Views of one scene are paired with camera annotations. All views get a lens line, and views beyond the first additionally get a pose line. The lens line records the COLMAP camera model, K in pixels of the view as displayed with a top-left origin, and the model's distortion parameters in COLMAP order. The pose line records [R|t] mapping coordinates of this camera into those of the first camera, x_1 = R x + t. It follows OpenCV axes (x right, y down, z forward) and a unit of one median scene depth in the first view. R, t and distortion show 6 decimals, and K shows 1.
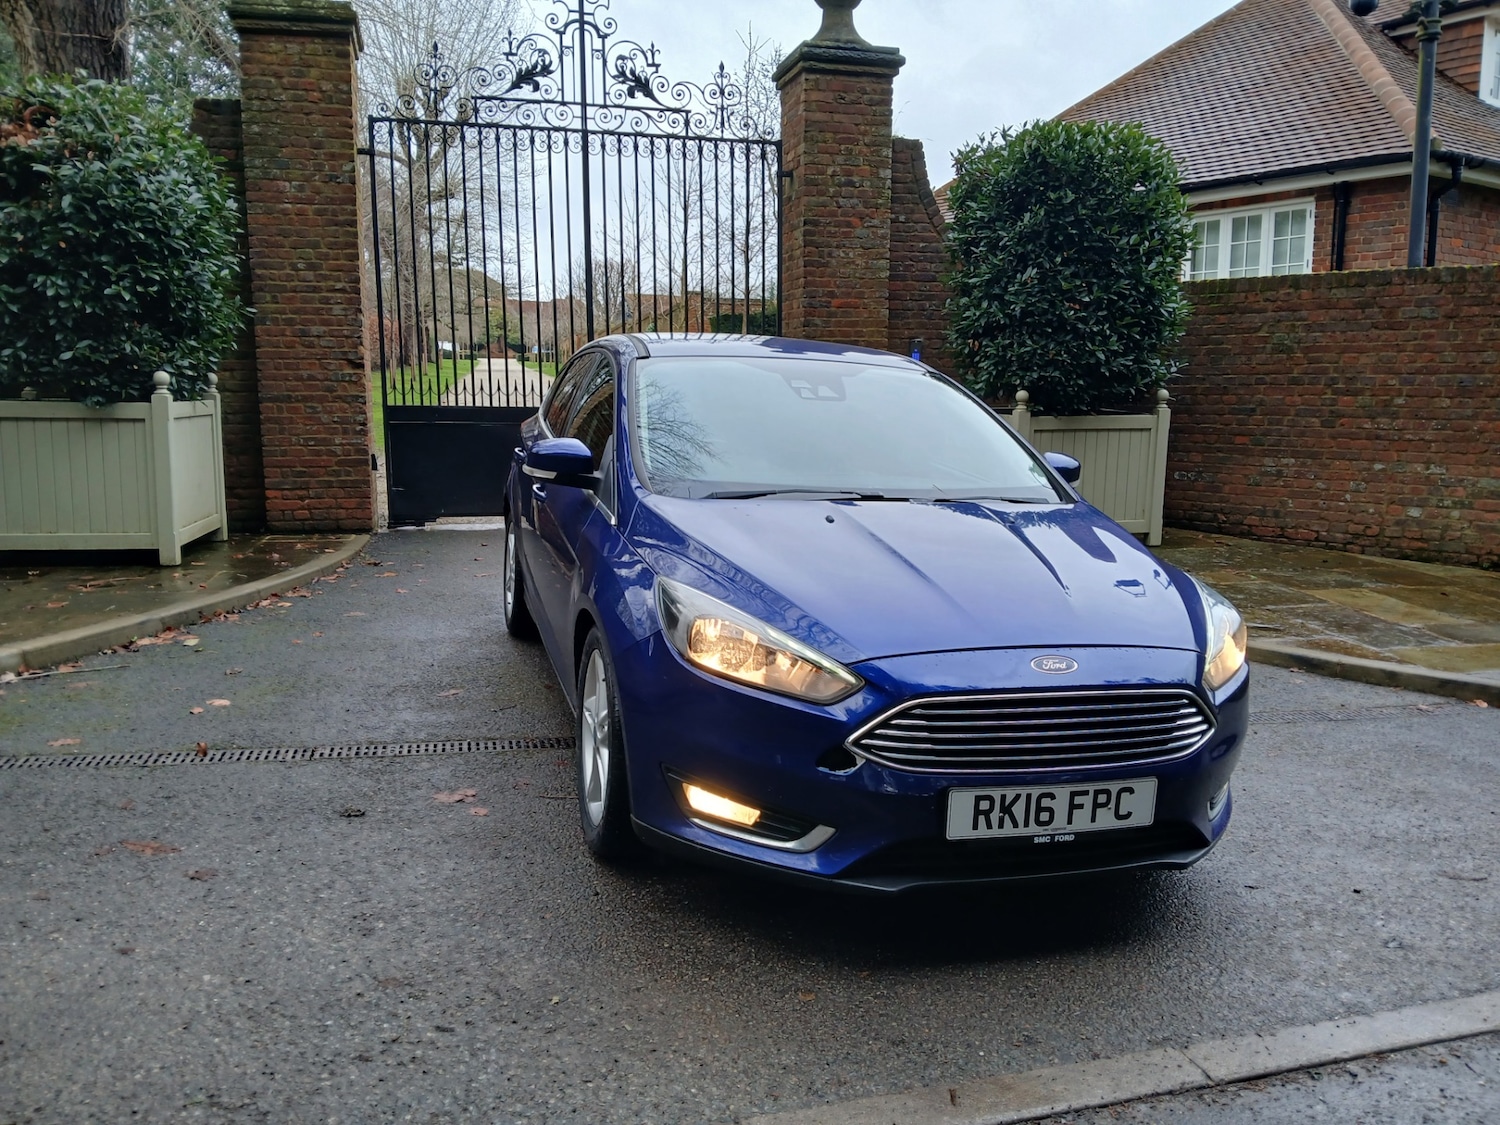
lens RADIAL K [[1158.3, 0, 762.2], [0, 1158.3, 563.8], [0, 0, 1]] dist [0.064833, -0.136043]
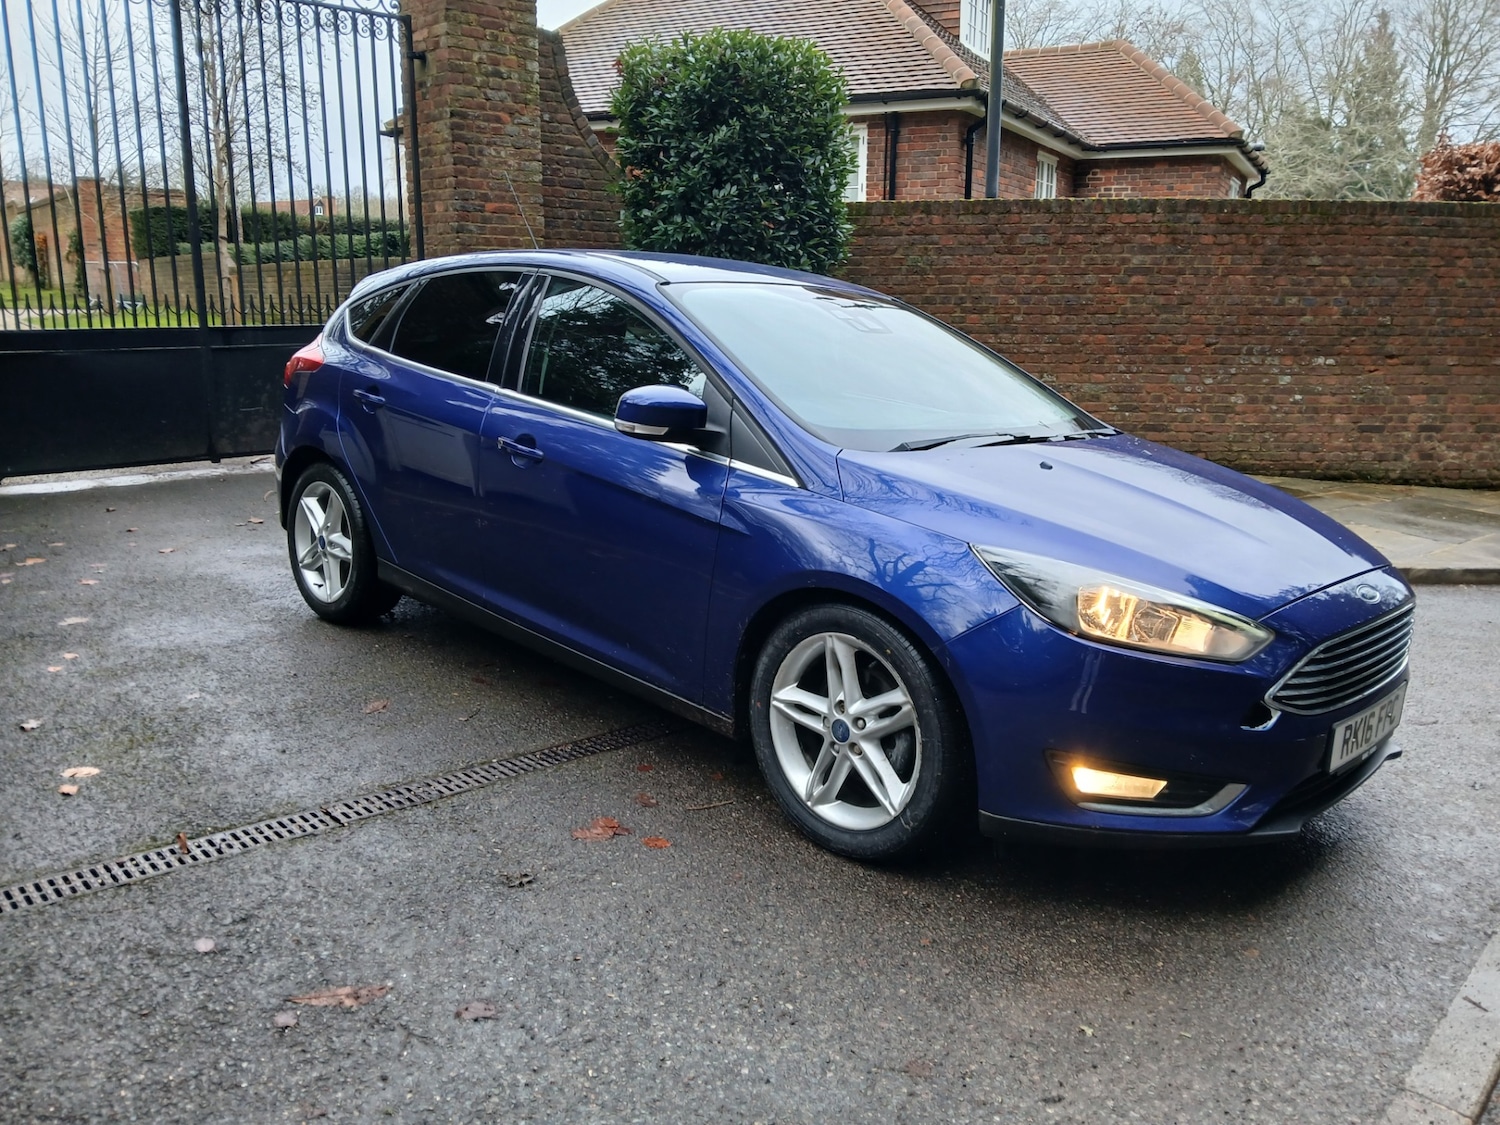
lens RADIAL K [[1164.6, 0, 770.3], [0, 1164.6, 555.0], [0, 0, 1]] dist [0.068291, -0.158726]
pose [[0.875397, -0.100586, 0.472825, -0.234173], [0.067610, 0.993974, 0.086277, -0.024844], [-0.478654, -0.043559, 0.876922, 0.103327]]
